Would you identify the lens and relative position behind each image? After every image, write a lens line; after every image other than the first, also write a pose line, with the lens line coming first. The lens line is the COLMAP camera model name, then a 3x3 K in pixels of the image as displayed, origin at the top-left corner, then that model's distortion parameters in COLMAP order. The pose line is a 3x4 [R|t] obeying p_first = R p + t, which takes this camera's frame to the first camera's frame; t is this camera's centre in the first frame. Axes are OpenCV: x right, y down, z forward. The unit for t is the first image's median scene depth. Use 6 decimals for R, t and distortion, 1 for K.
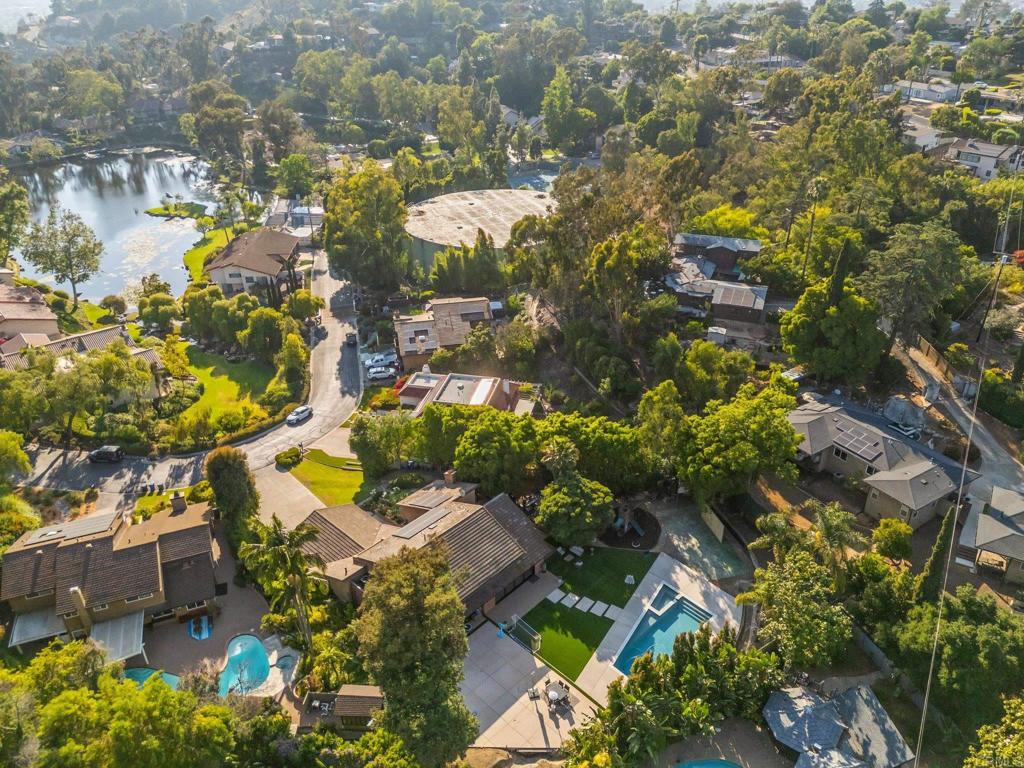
lens RADIAL K [[754.6, 0, 512.0], [0, 754.6, 384.0], [0, 0, 1]] dist [0.057890, -0.046567]
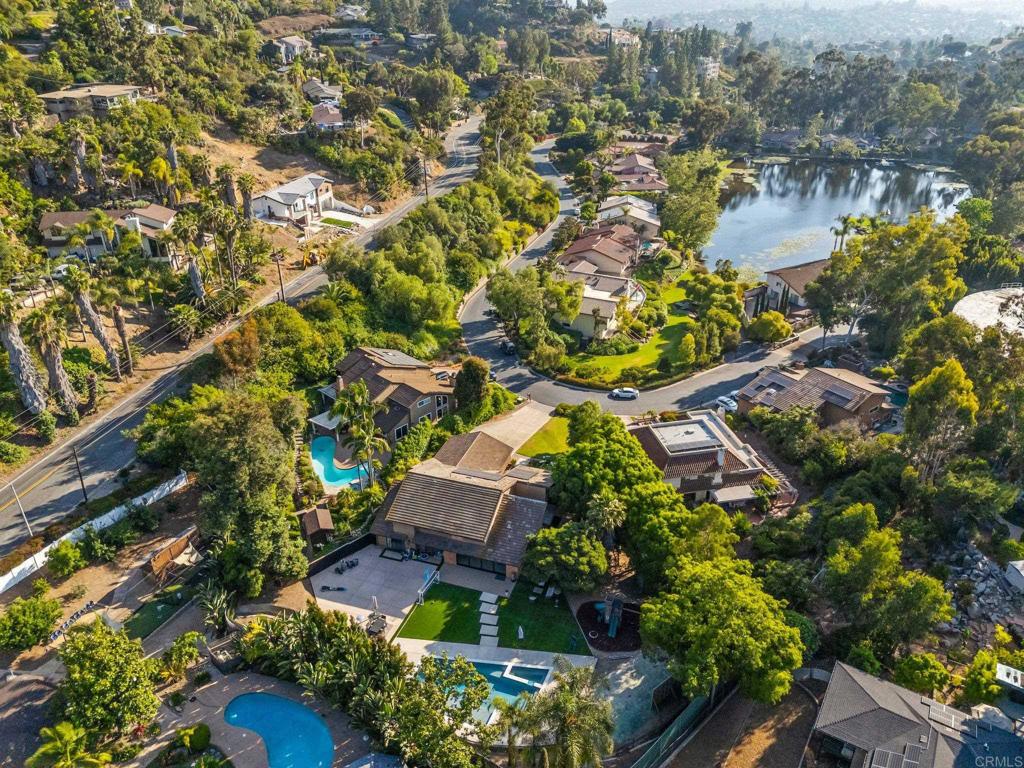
lens RADIAL K [[754.6, 0, 512.0], [0, 754.6, 384.0], [0, 0, 1]] dist [0.057890, -0.046567]
pose [[0.422837, 0.442134, -0.791029, 0.718299], [-0.449989, 0.860120, 0.240214, -0.224597], [0.786587, 0.254383, 0.562646, 0.336719]]
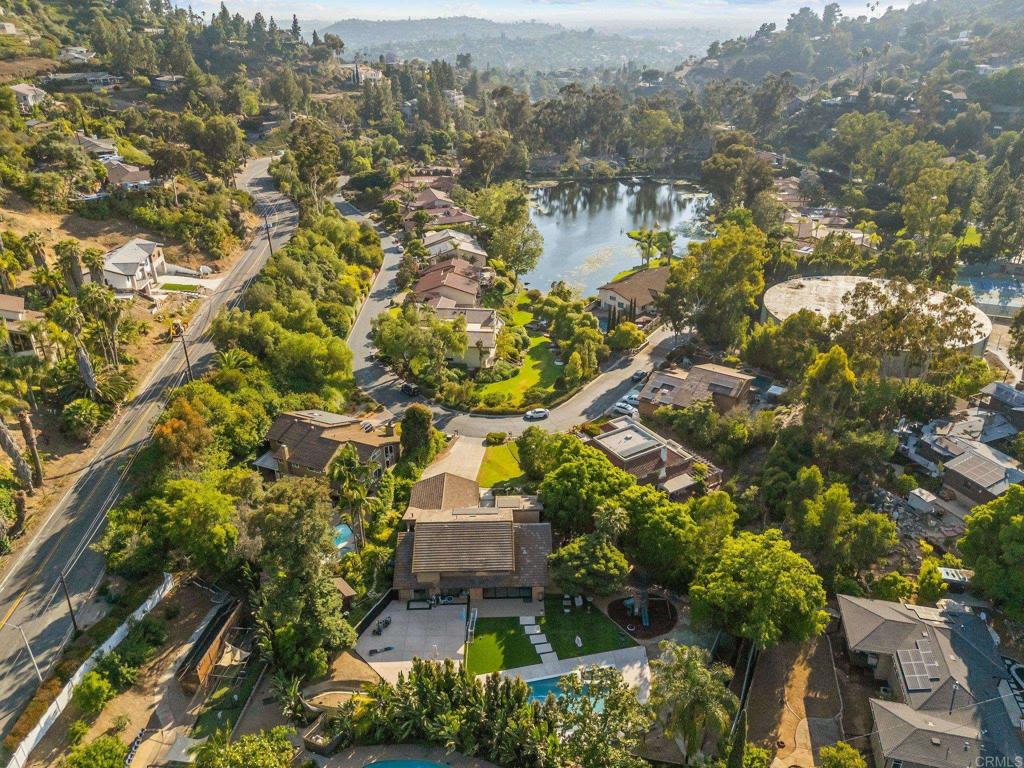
lens RADIAL K [[754.6, 0, 512.0], [0, 754.6, 384.0], [0, 0, 1]] dist [0.057890, -0.046567]
pose [[0.708499, 0.328371, -0.624661, 0.592516], [-0.354879, 0.930871, 0.086831, -0.130934], [0.609992, 0.160159, 0.776053, 0.044721]]
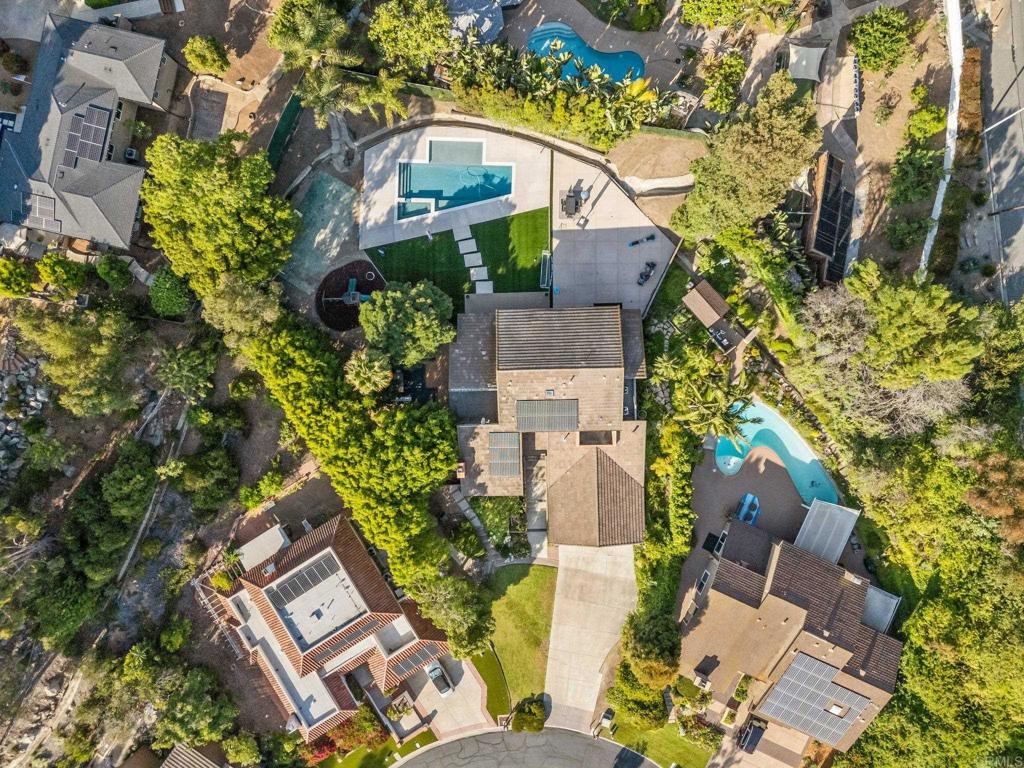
lens RADIAL K [[754.6, 0, 512.0], [0, 754.6, 384.0], [0, 0, 1]] dist [0.057890, -0.046567]
pose [[-0.709577, -0.703589, 0.038260, -0.091021], [0.384350, -0.340968, 0.857914, -0.574212], [-0.590573, 0.623461, 0.512367, 0.505576]]
